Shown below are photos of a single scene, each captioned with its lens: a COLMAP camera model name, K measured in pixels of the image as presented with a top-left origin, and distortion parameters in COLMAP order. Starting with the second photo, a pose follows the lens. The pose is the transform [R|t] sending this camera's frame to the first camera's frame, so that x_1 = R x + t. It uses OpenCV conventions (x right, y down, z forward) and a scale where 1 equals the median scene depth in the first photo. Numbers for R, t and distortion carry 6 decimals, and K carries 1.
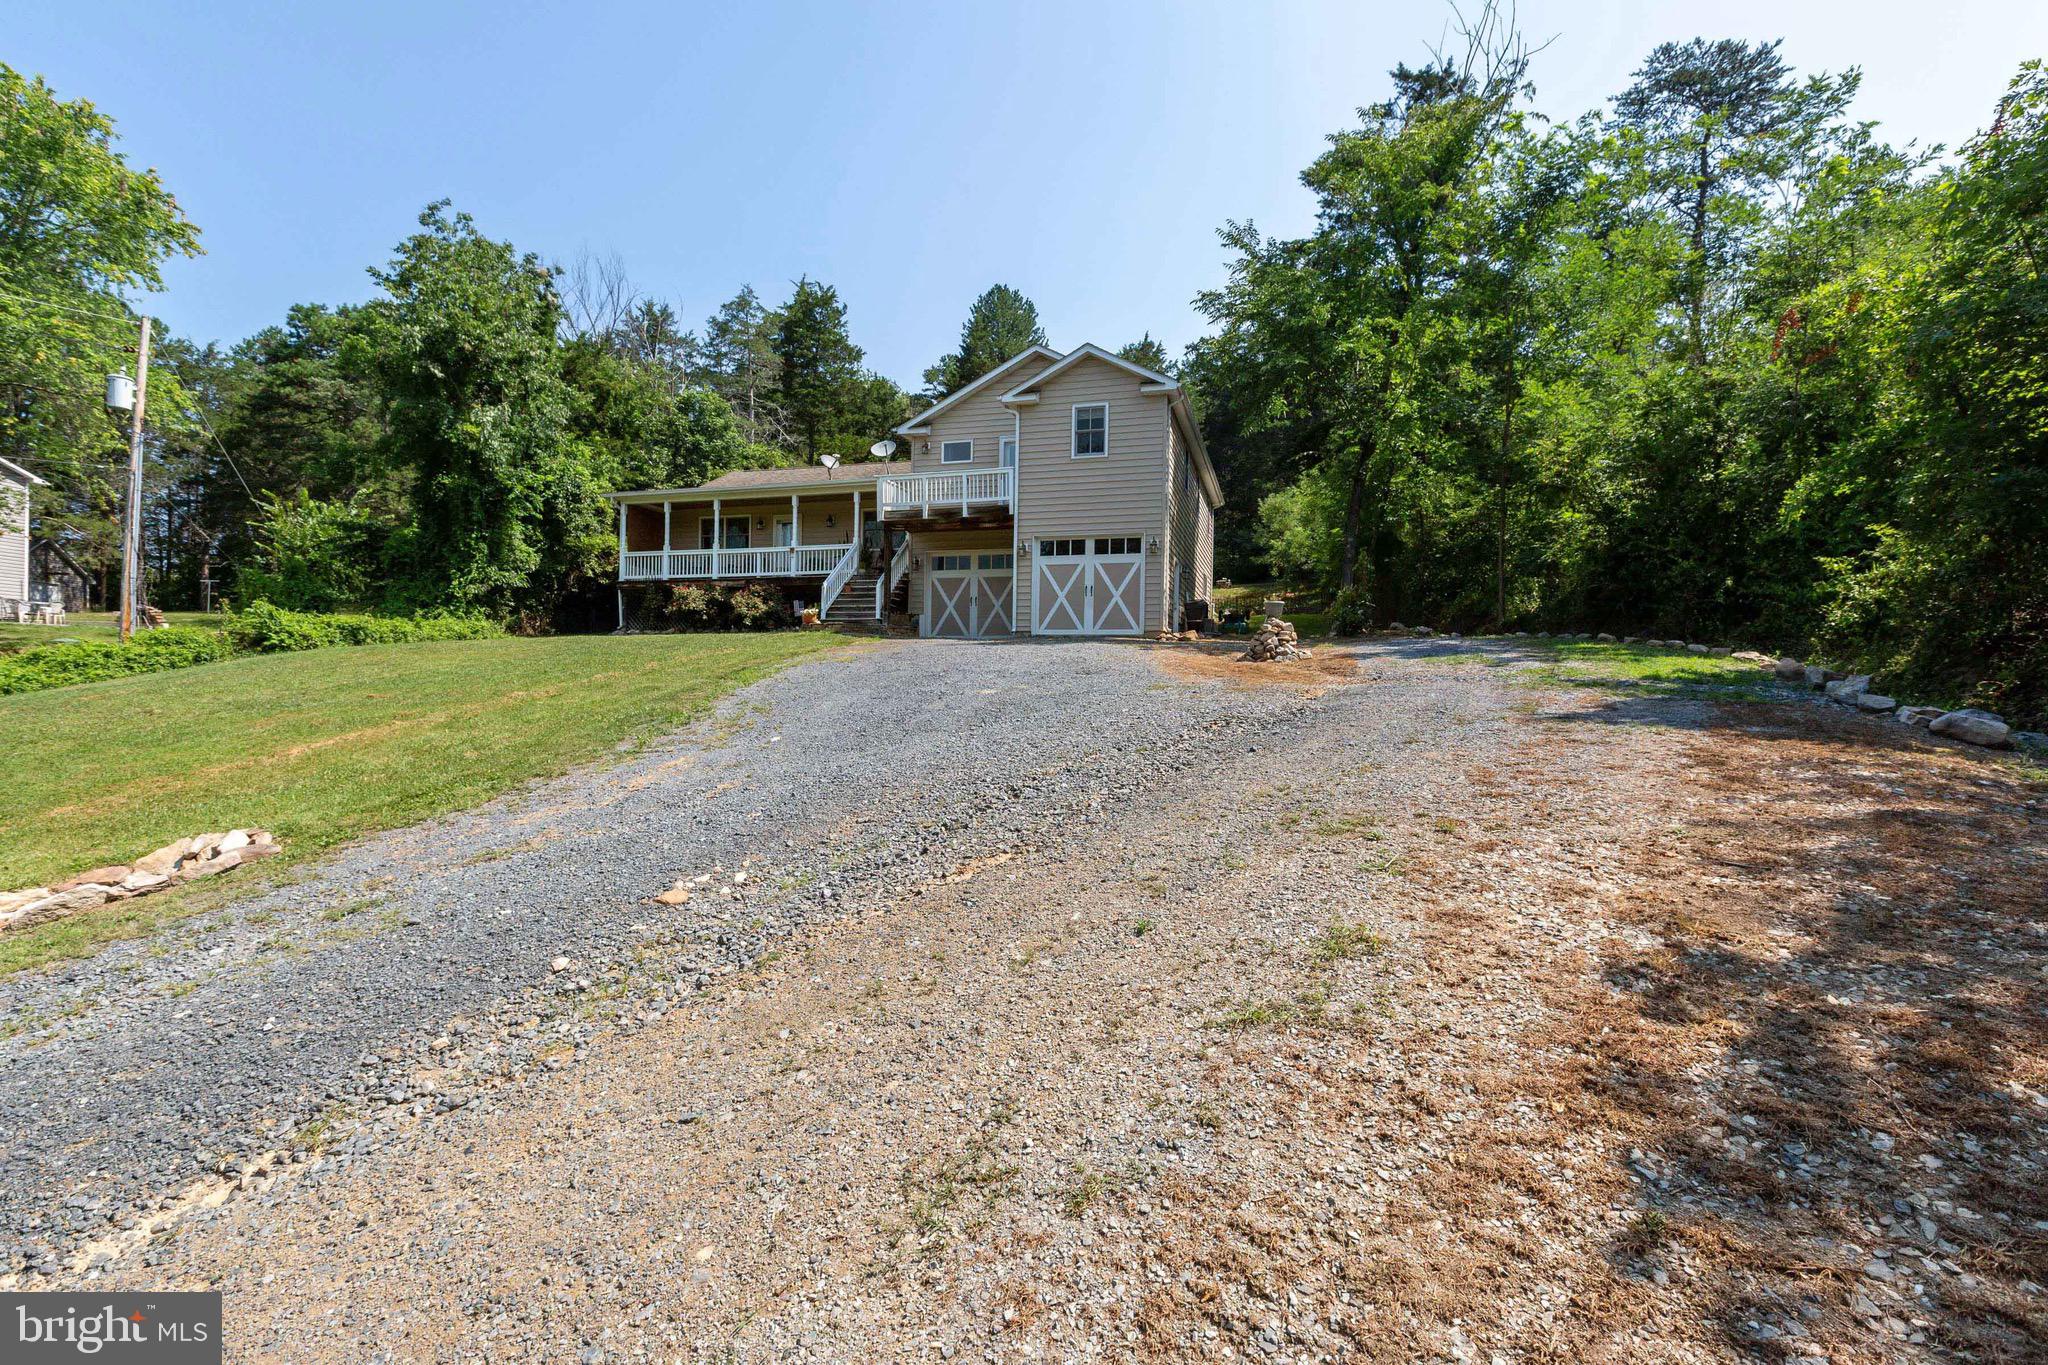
lens RADIAL K [[920.1, 0, 1006.1], [0, 920.1, 695.6], [0, 0, 1]] dist [-0.002163, -0.000619]
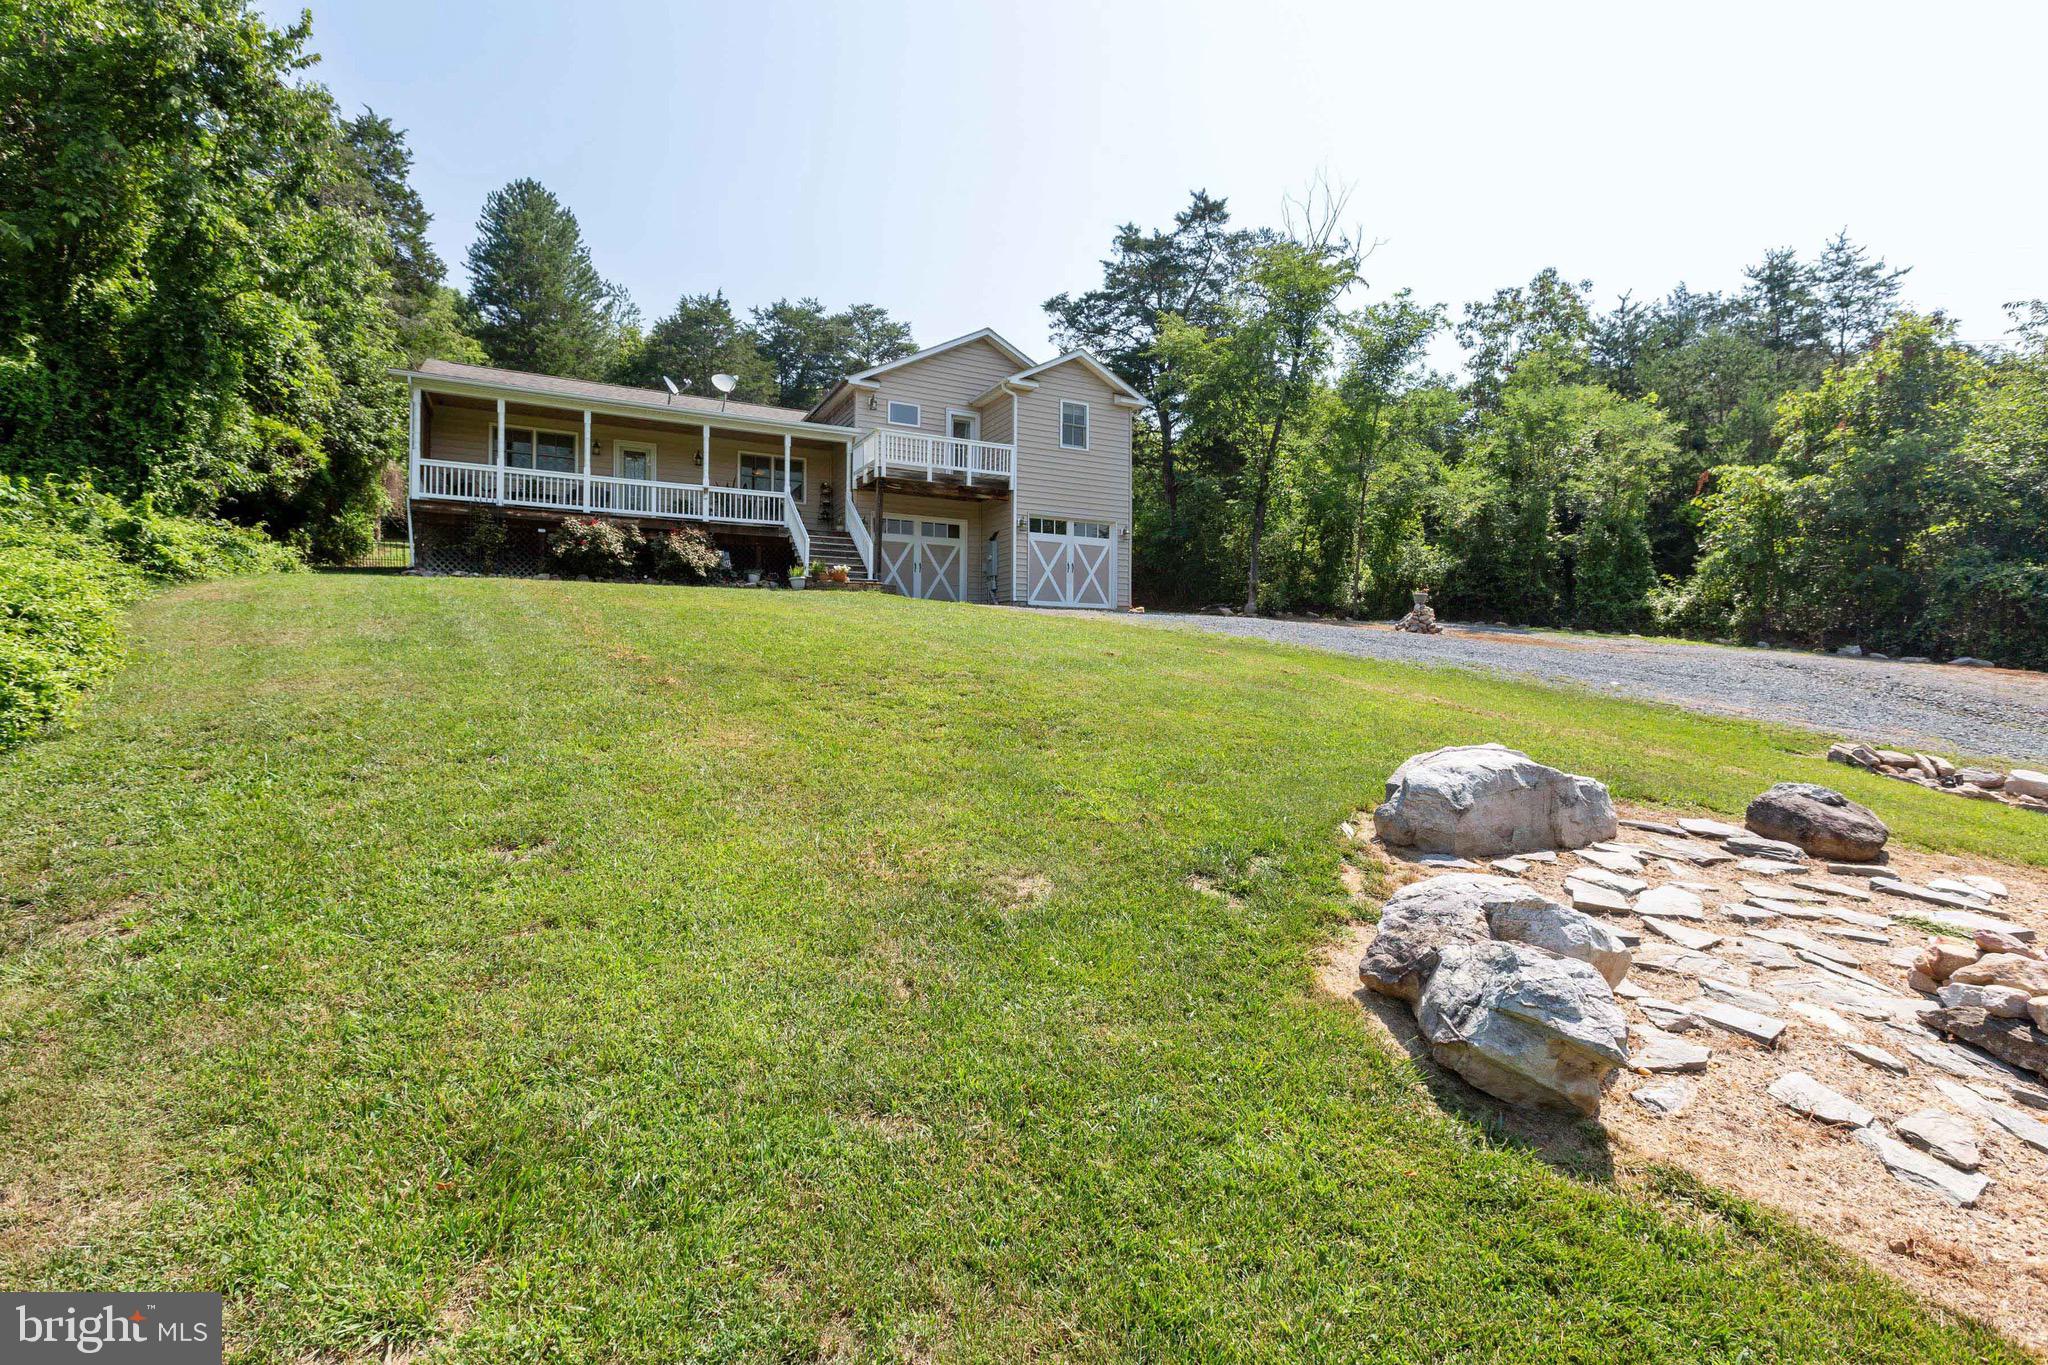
lens RADIAL K [[920.1, 0, 1024.8], [0, 920.1, 665.7], [0, 0, 1]] dist [-0.002163, -0.000619]
pose [[0.720001, -0.004055, 0.693962, -0.642043], [0.006869, 0.999976, -0.001283, 0.006094], [-0.693939, 0.005690, 0.720011, 0.203658]]
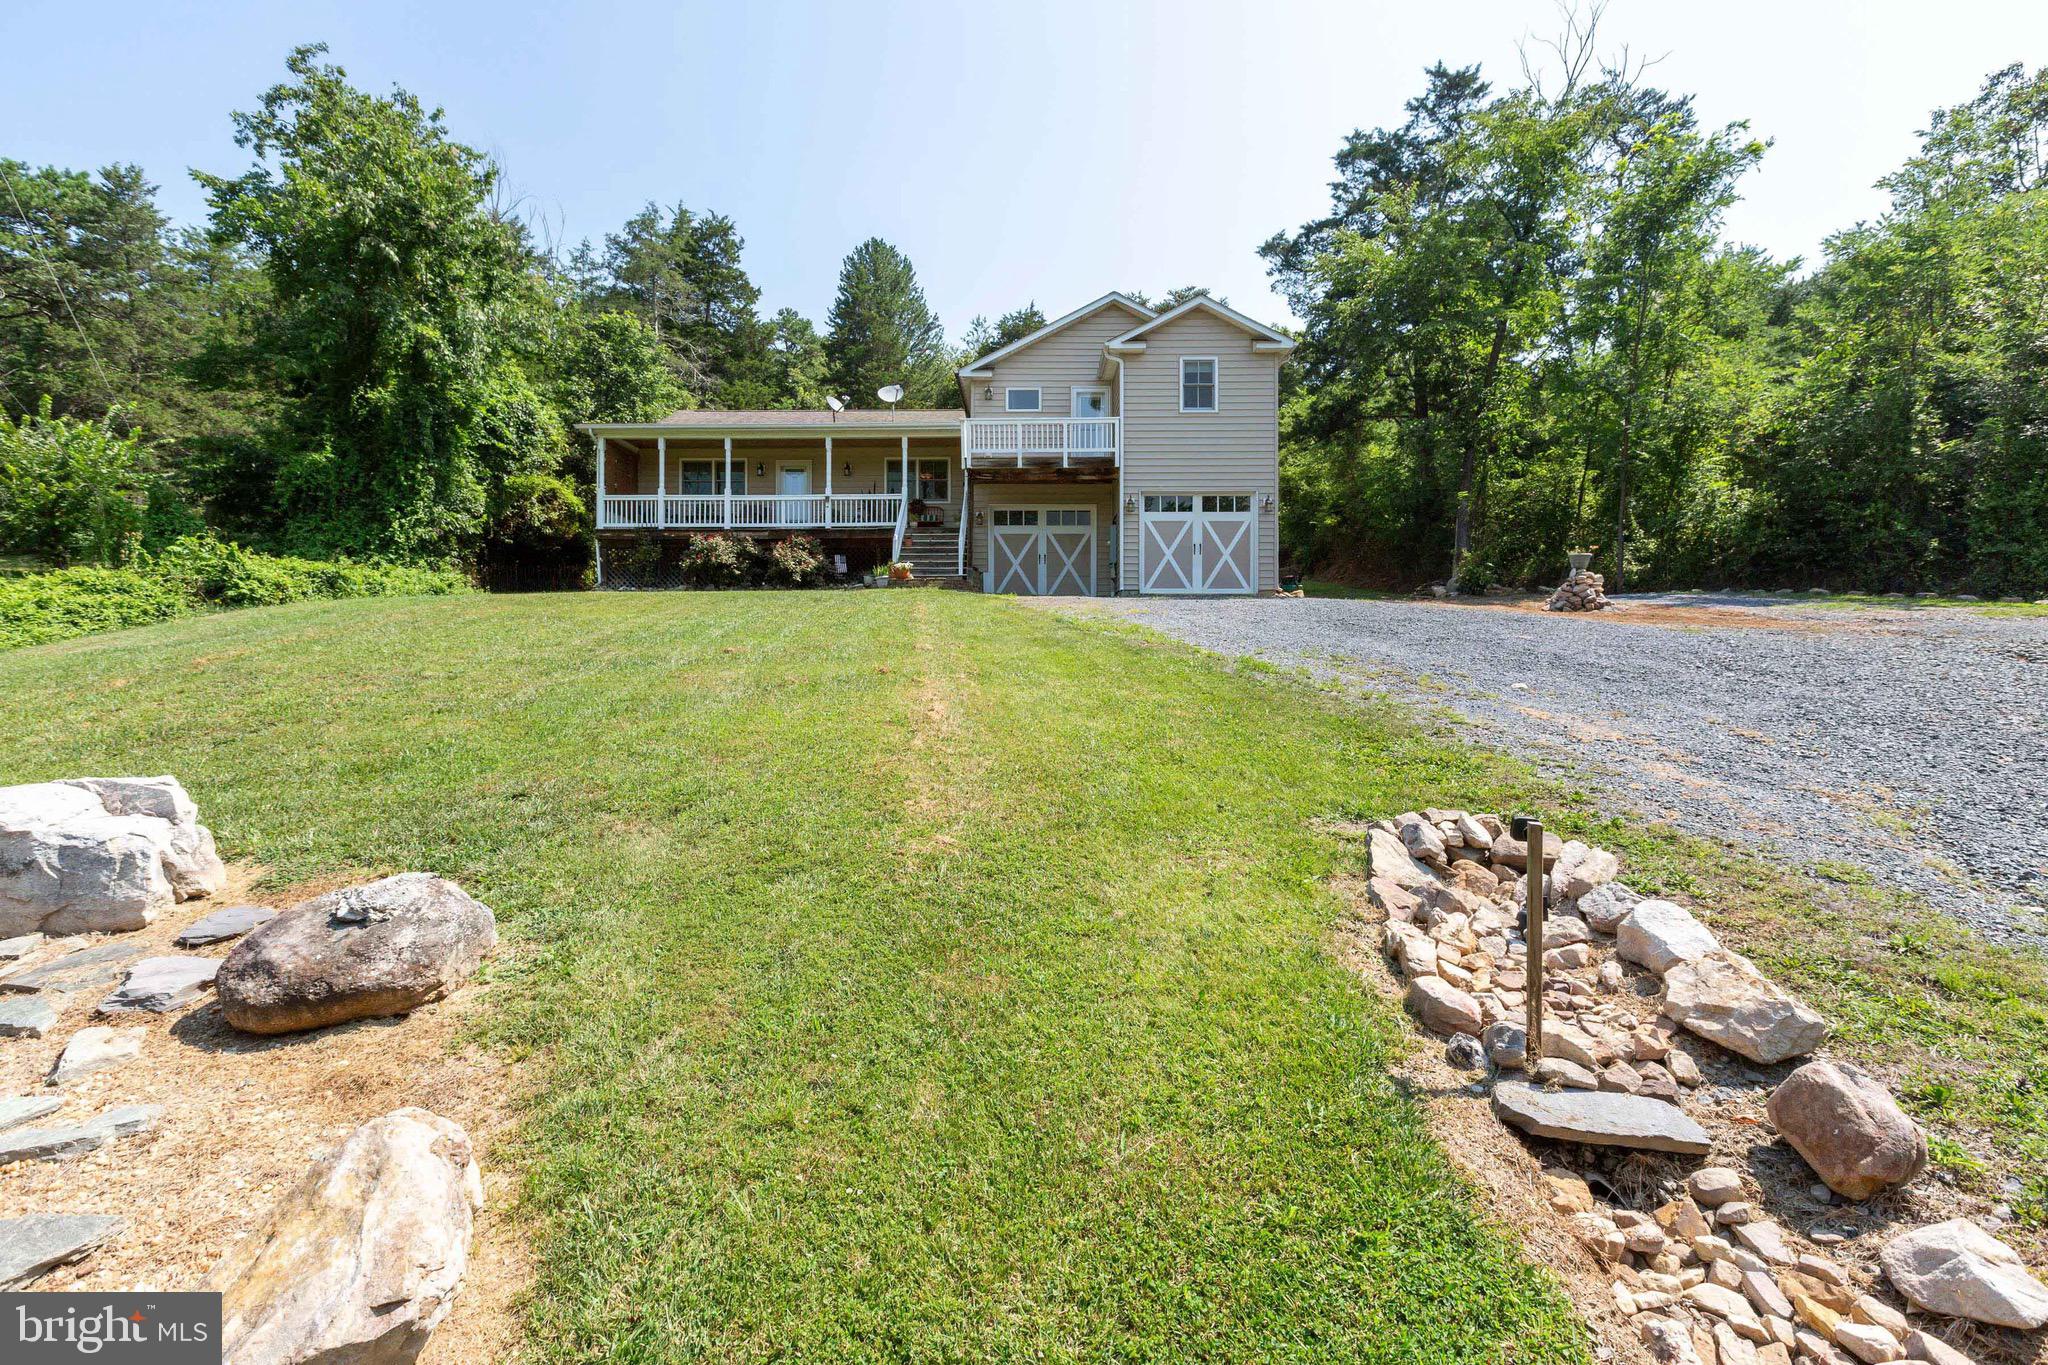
lens RADIAL K [[920.1, 0, 1013.8], [0, 920.1, 667.3], [0, 0, 1]] dist [-0.002163, -0.000619]
pose [[0.963641, -0.012675, 0.266901, -0.315774], [0.013530, 0.999908, -0.001365, 0.009020], [-0.266859, 0.004927, 0.963723, 0.100392]]
